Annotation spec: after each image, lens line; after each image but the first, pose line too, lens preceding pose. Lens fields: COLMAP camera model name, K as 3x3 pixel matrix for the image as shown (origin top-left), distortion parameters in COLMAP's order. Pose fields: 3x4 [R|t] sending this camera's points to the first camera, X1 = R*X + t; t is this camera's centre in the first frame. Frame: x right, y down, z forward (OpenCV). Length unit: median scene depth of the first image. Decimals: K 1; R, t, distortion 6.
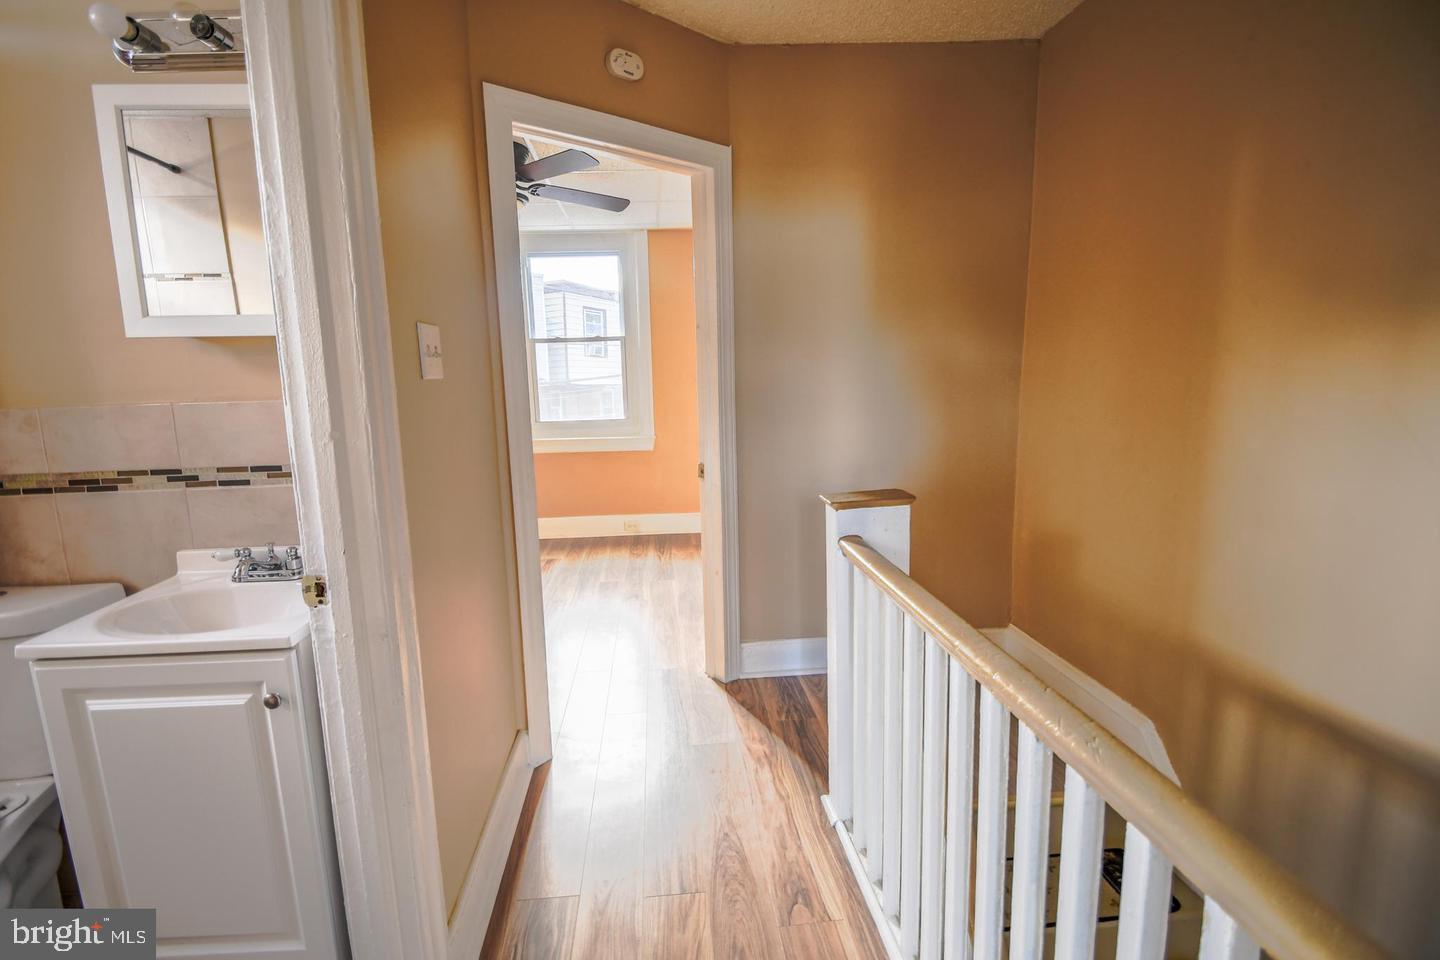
lens RADIAL K [[638.3, 0, 696.2], [0, 638.3, 472.2], [0, 0, 1]] dist [0.013760, -0.016601]
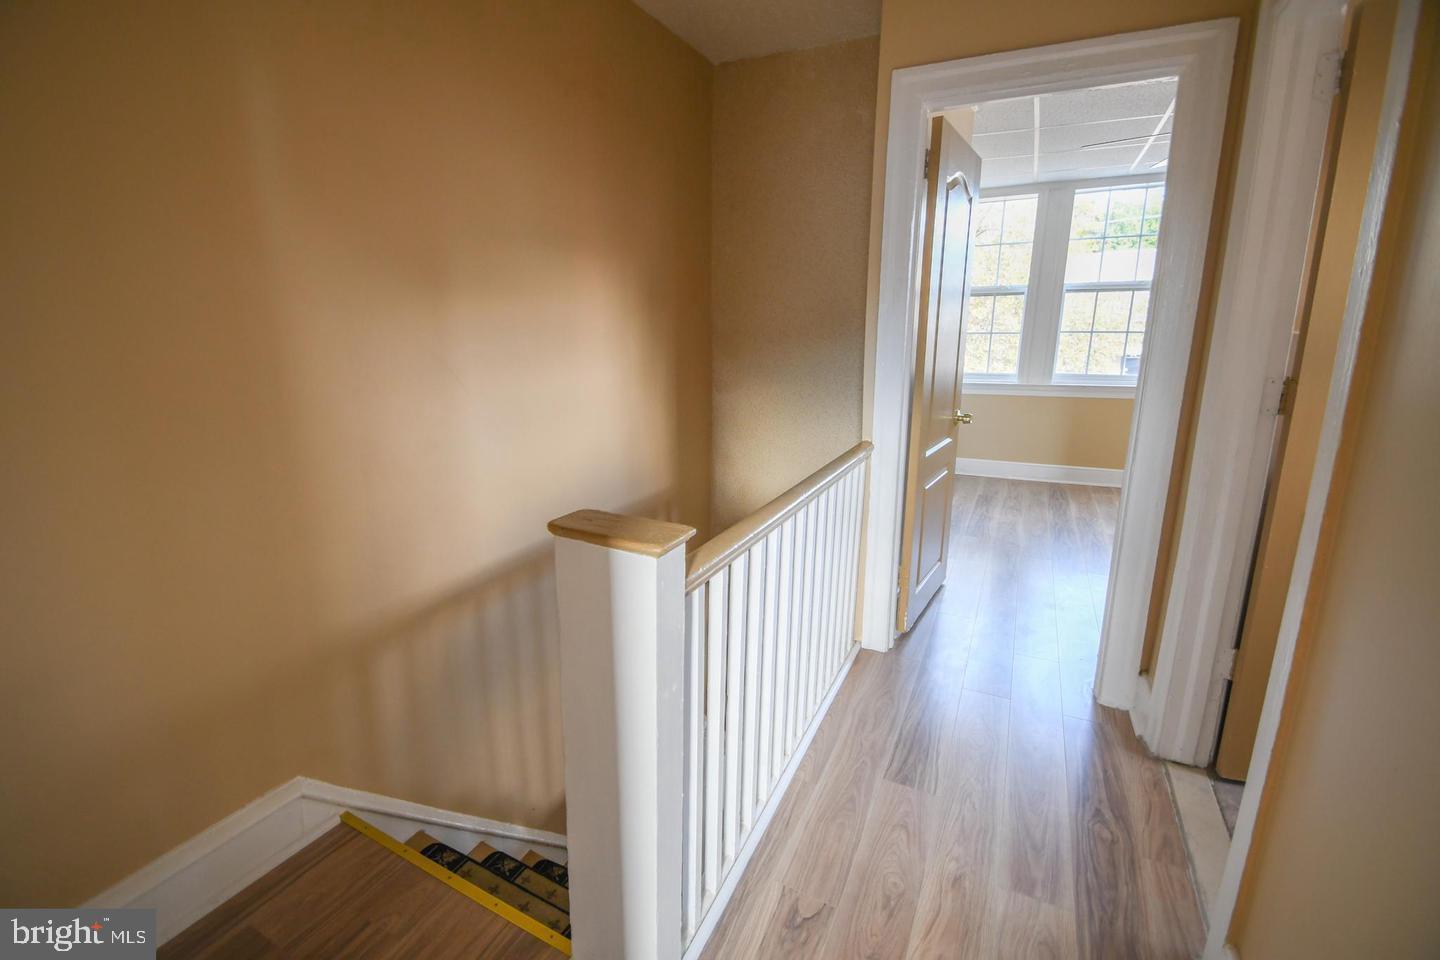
lens RADIAL K [[638.3, 0, 696.2], [0, 638.3, 472.2], [0, 0, 1]] dist [0.013760, -0.016601]
pose [[-0.855575, -0.088277, 0.510097, -0.045995], [0.101607, 0.937552, 0.332675, -0.091753], [-0.507610, 0.336458, -0.793176, 0.620212]]
